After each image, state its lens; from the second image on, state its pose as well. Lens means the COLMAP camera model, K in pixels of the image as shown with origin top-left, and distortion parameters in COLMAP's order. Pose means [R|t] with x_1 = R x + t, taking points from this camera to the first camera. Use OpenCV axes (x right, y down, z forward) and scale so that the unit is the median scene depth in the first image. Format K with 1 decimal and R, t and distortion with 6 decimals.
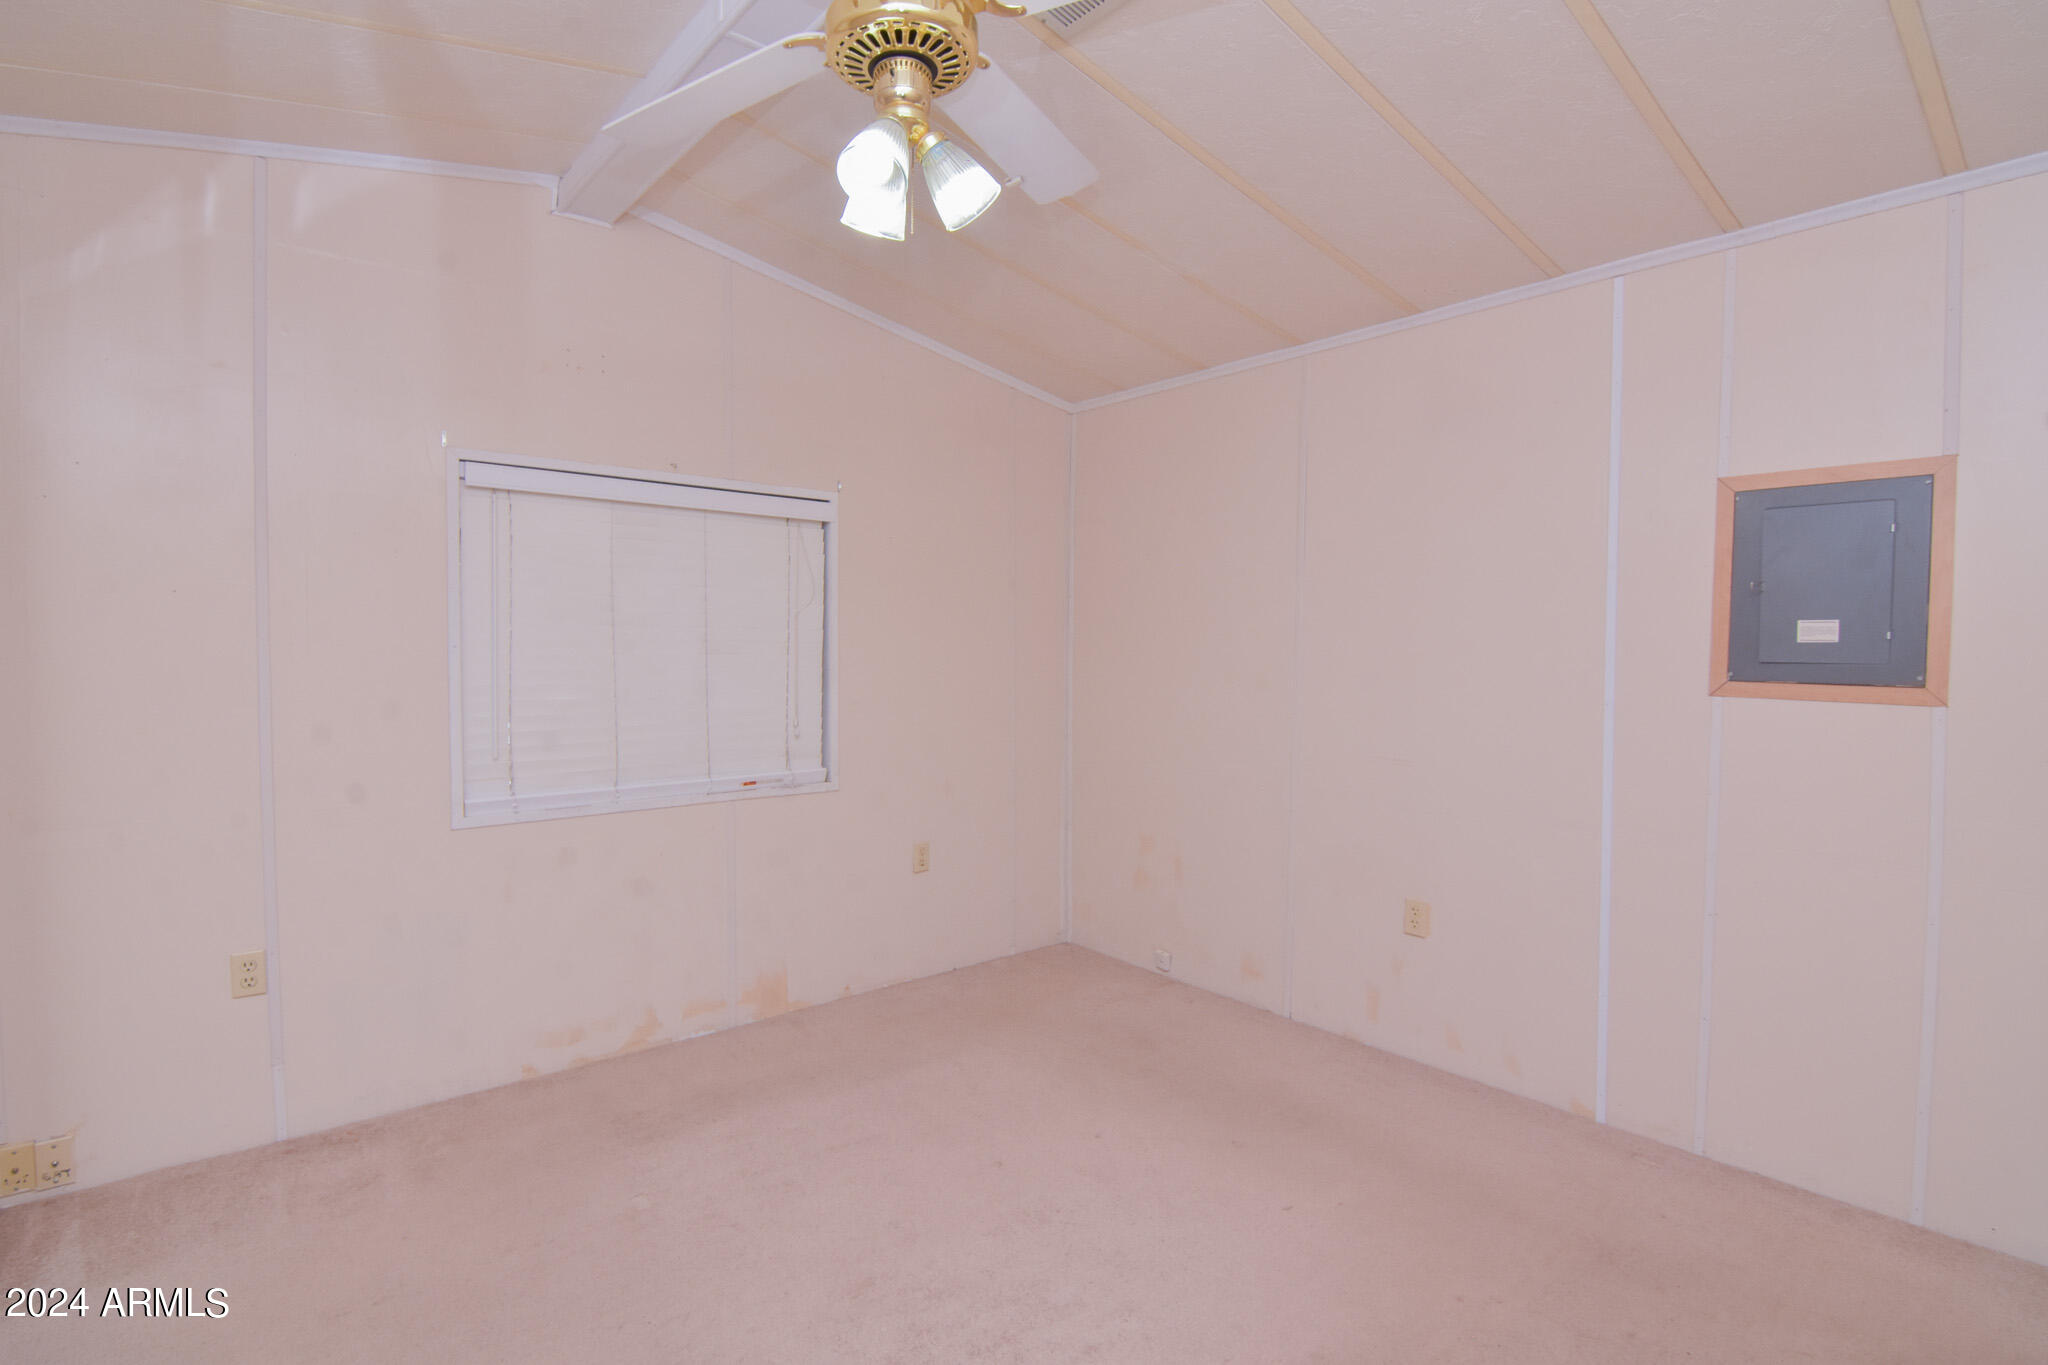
lens RADIAL K [[986.1, 0, 1014.4], [0, 986.1, 682.2], [0, 0, 1]] dist [-0.000986, -0.015493]
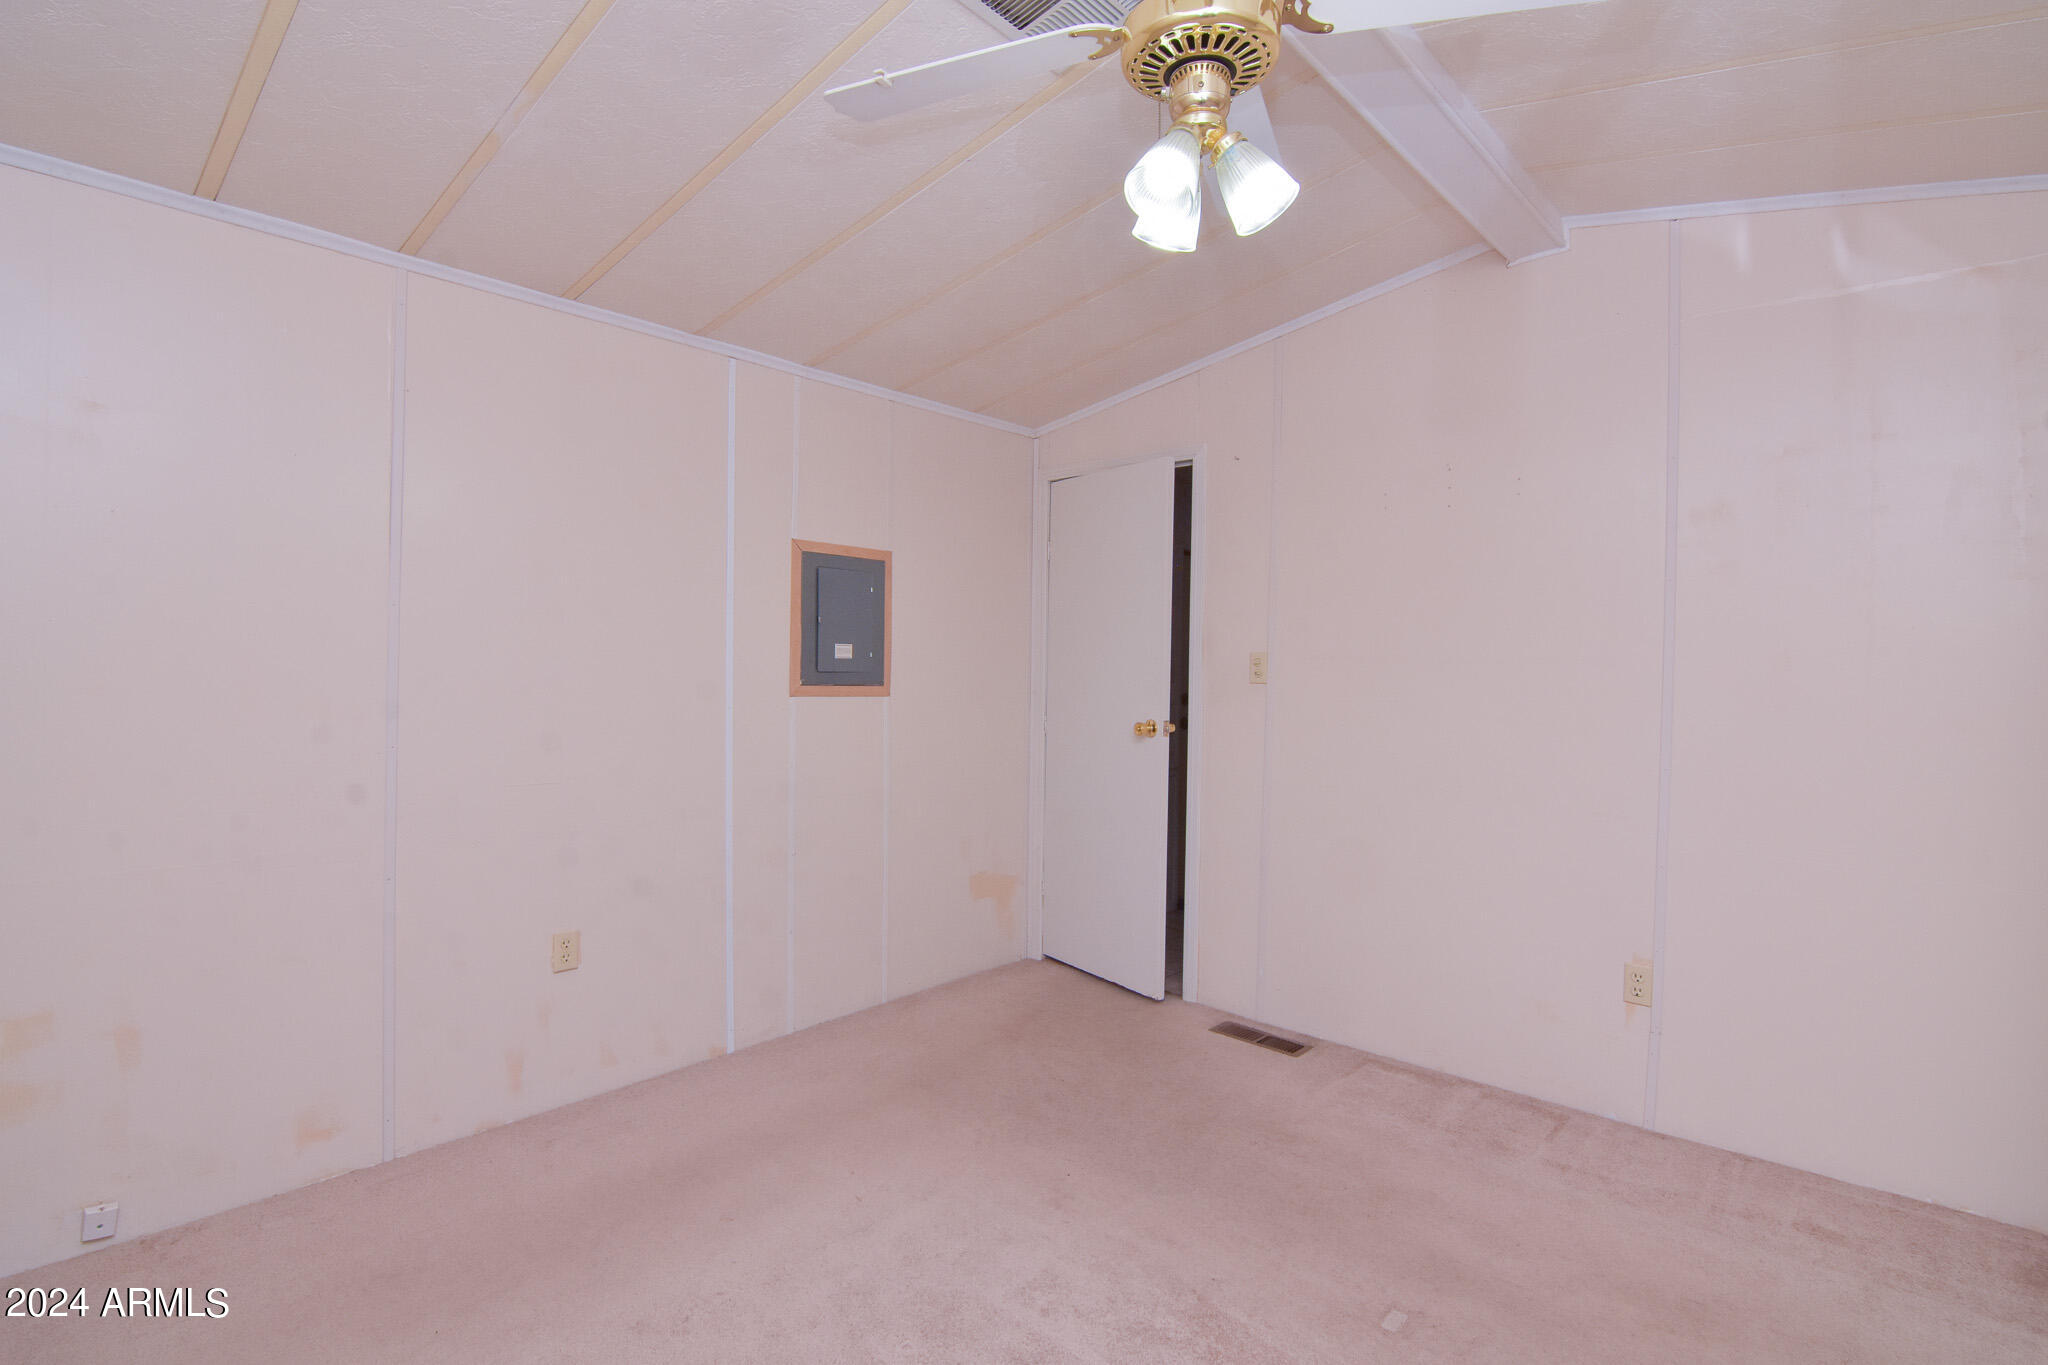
lens RADIAL K [[986.1, 0, 1014.4], [0, 986.1, 682.2], [0, 0, 1]] dist [-0.000986, -0.015493]
pose [[-0.137329, -0.033713, 0.989952, -0.753044], [0.018871, 0.999150, 0.036645, -0.055134], [-0.990346, 0.023714, -0.136576, 0.943989]]
